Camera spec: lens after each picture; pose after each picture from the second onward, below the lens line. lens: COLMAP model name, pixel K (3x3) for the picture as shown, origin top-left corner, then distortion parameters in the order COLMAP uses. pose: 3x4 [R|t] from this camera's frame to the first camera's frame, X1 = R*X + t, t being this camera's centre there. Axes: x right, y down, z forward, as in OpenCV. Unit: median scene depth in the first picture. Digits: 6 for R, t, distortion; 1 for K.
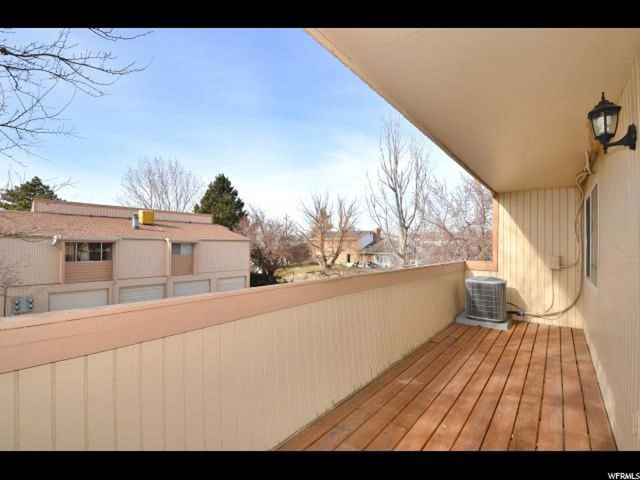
lens RADIAL K [[301.0, 0, 325.0], [0, 301.0, 242.0], [0, 0, 1]] dist [0.000559, -0.029710]
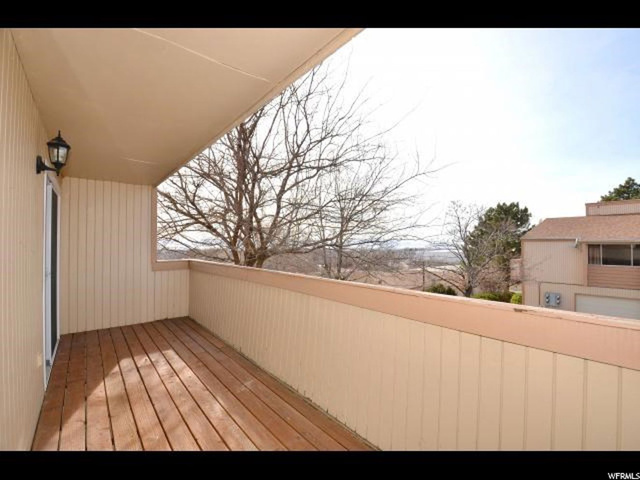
lens RADIAL K [[301.0, 0, 325.0], [0, 301.0, 242.0], [0, 0, 1]] dist [0.000559, -0.029710]
pose [[-0.233361, -0.015673, -0.972264, 0.310640], [0.003904, 0.999847, -0.017055, 0.006029], [0.972382, -0.007776, -0.233264, 0.393148]]
